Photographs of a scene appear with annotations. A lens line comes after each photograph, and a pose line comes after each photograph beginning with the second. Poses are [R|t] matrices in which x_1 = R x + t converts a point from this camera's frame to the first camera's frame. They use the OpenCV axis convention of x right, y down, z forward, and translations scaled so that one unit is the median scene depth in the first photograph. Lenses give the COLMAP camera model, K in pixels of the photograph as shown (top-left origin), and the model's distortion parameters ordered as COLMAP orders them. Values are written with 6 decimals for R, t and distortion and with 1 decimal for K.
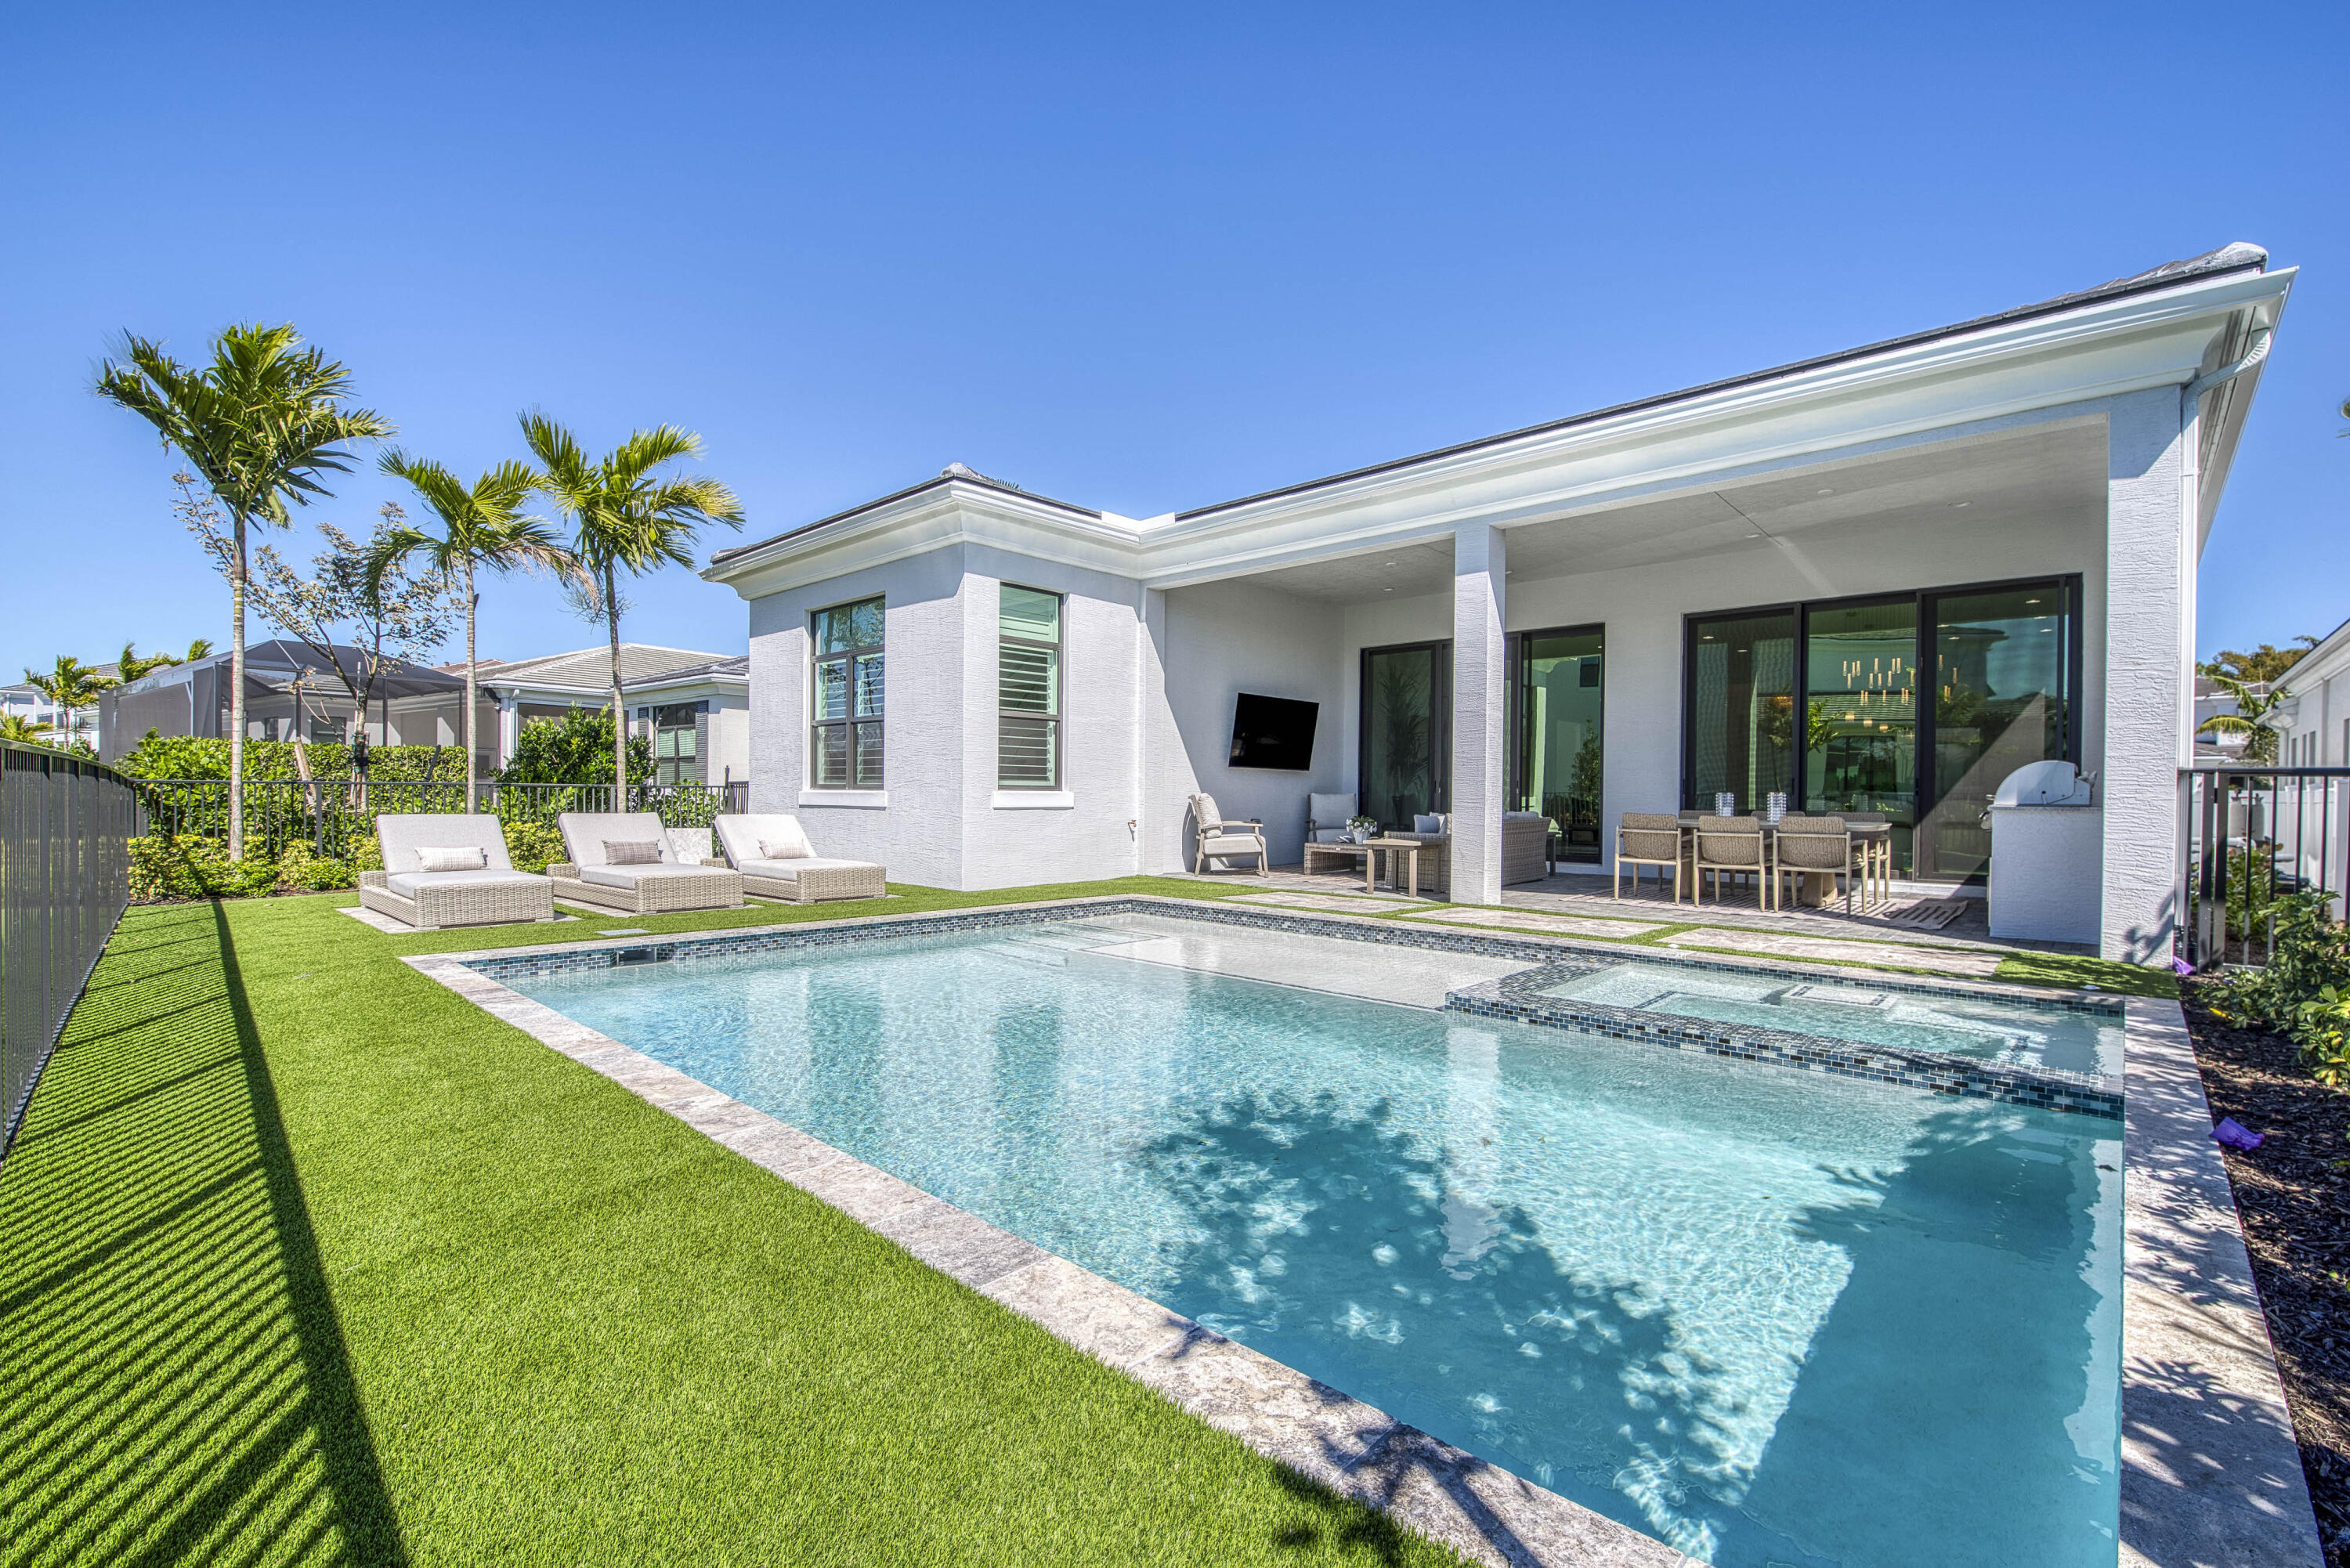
lens RADIAL K [[1004.8, 0, 1189.9], [0, 1004.8, 794.8], [0, 0, 1]] dist [-0.011659, -0.004983]
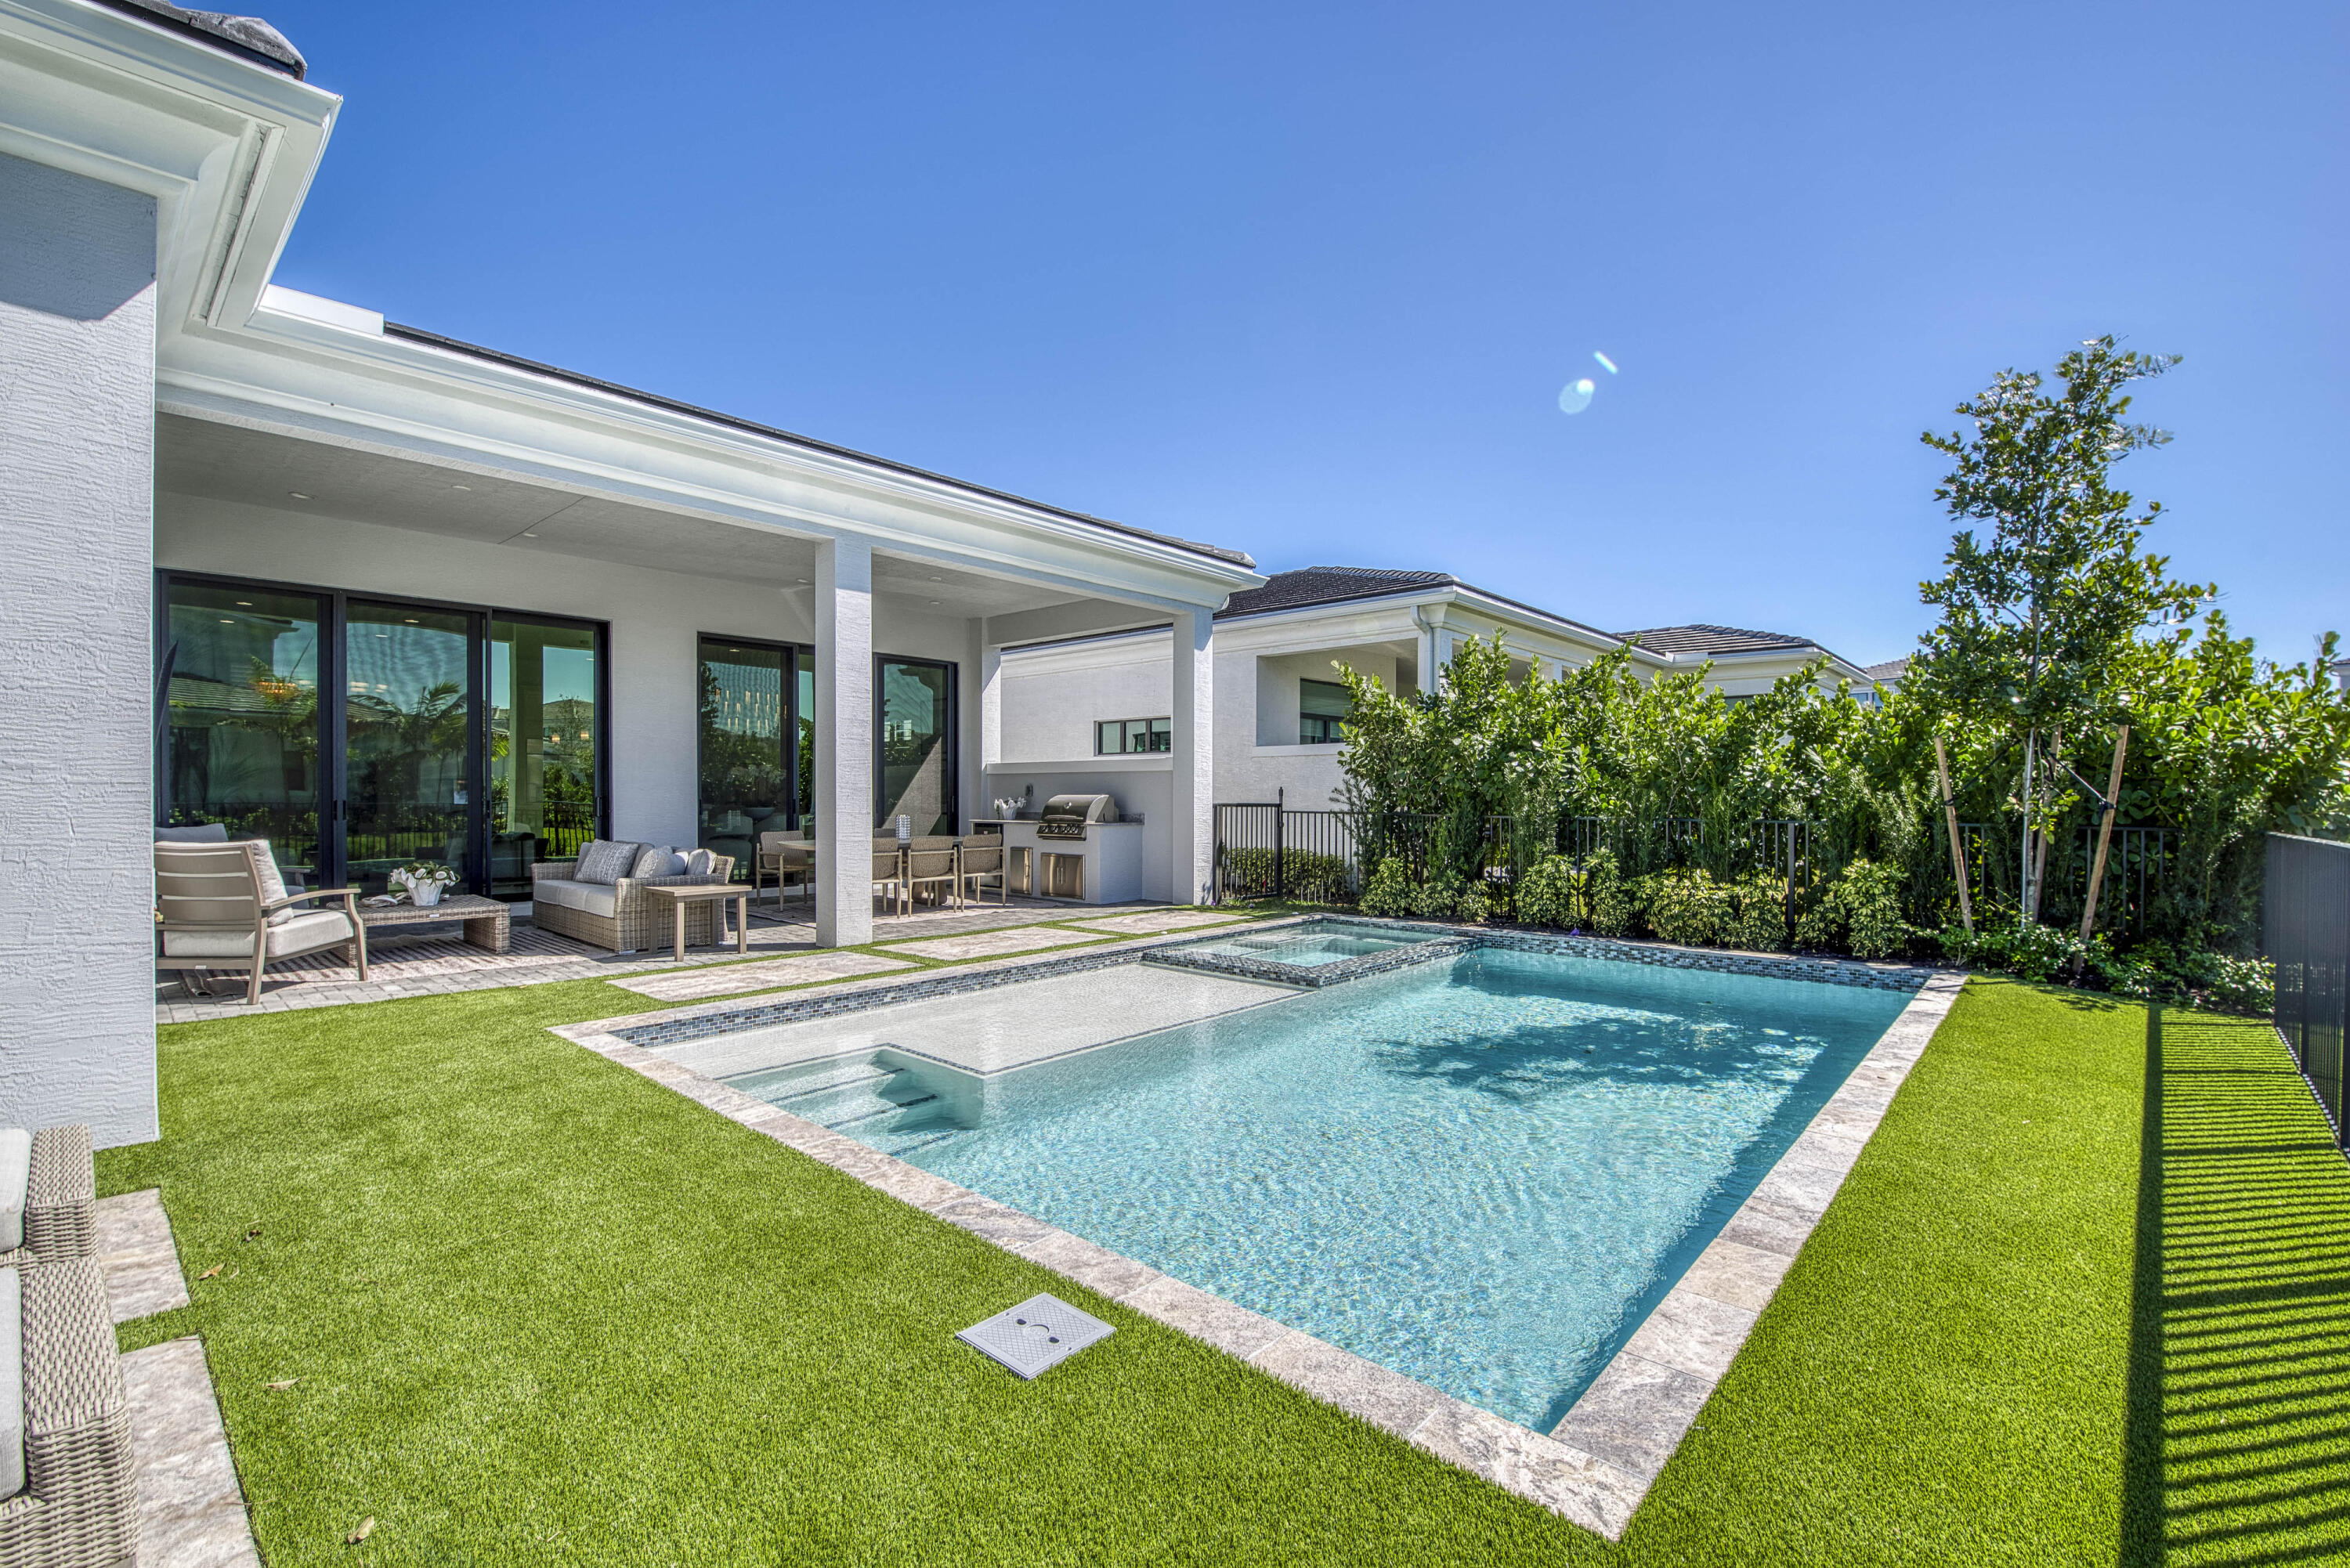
lens RADIAL K [[1004.8, 0, 1193.7], [0, 1004.8, 804.0], [0, 0, 1]] dist [-0.011659, -0.004983]
pose [[-0.016971, -0.019750, 0.999661, -0.533994], [-0.002823, 0.999802, 0.019705, -0.033428], [-0.999852, -0.002488, -0.017023, 0.560340]]
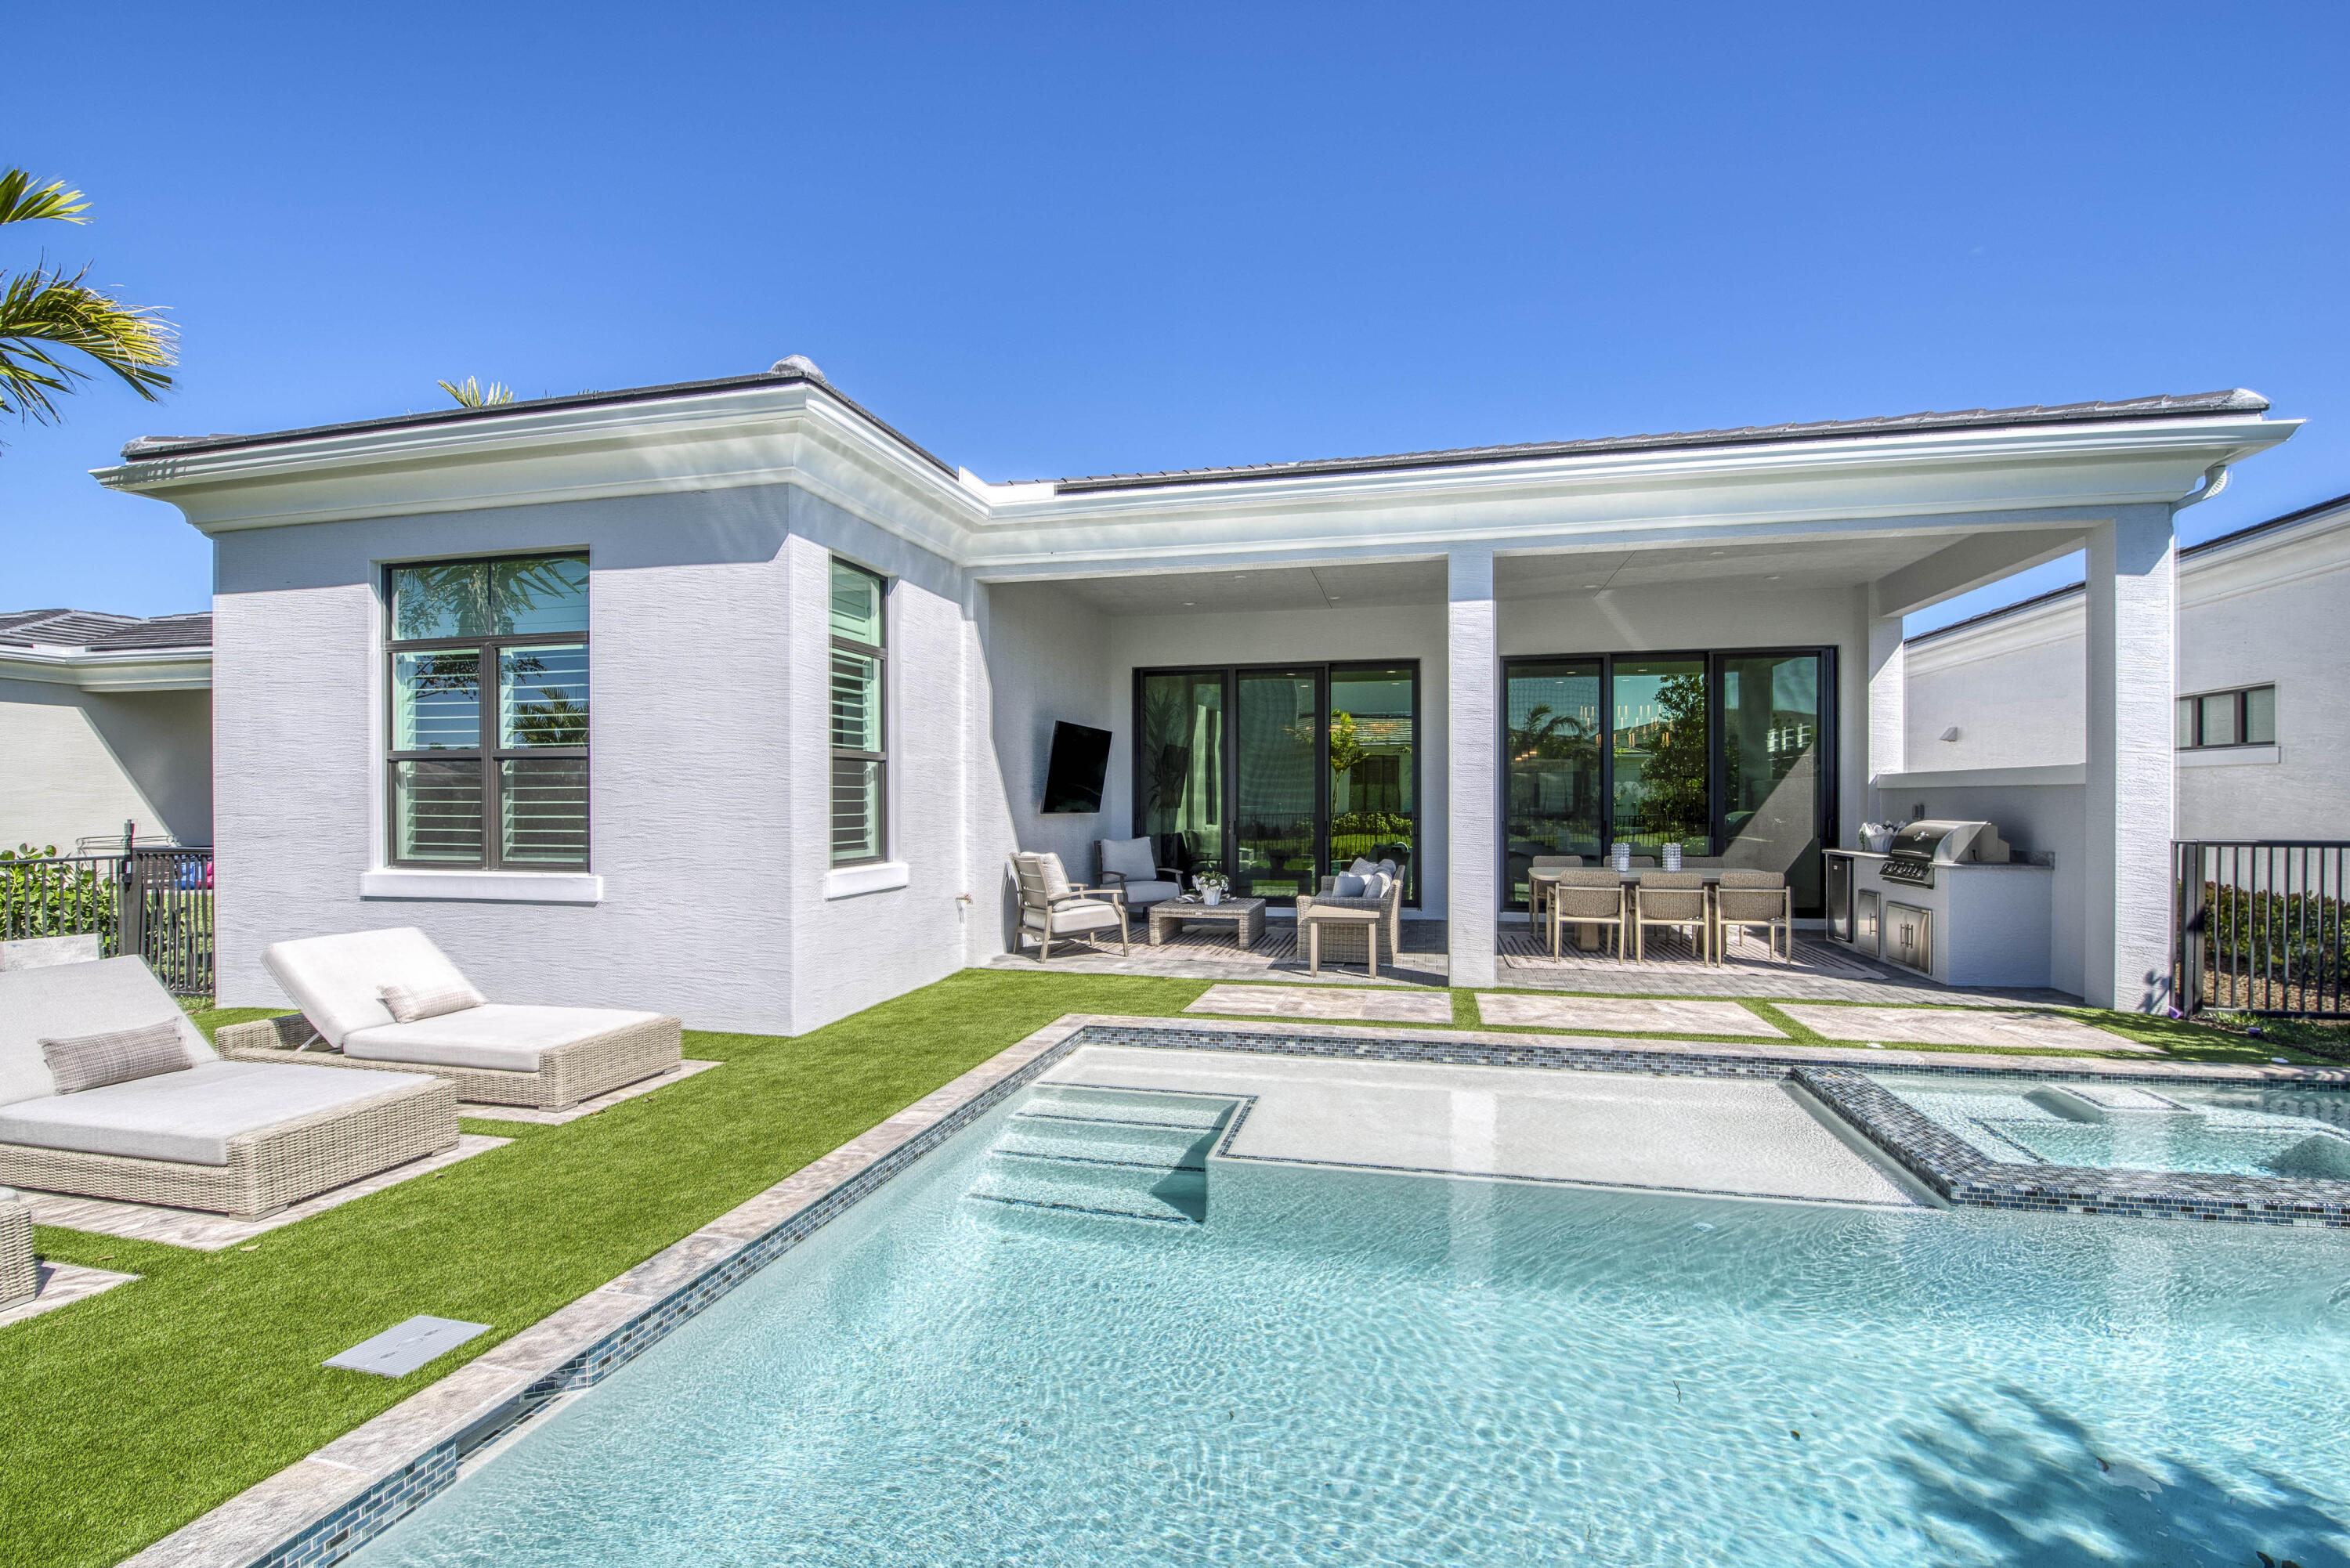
lens RADIAL K [[1004.8, 0, 1211.5], [0, 1004.8, 798.8], [0, 0, 1]] dist [-0.011659, -0.004983]
pose [[0.867032, -0.013291, 0.498075, -0.279017], [0.012243, 0.999911, 0.005371, -0.048654], [-0.498102, 0.001441, 0.867117, 0.289775]]
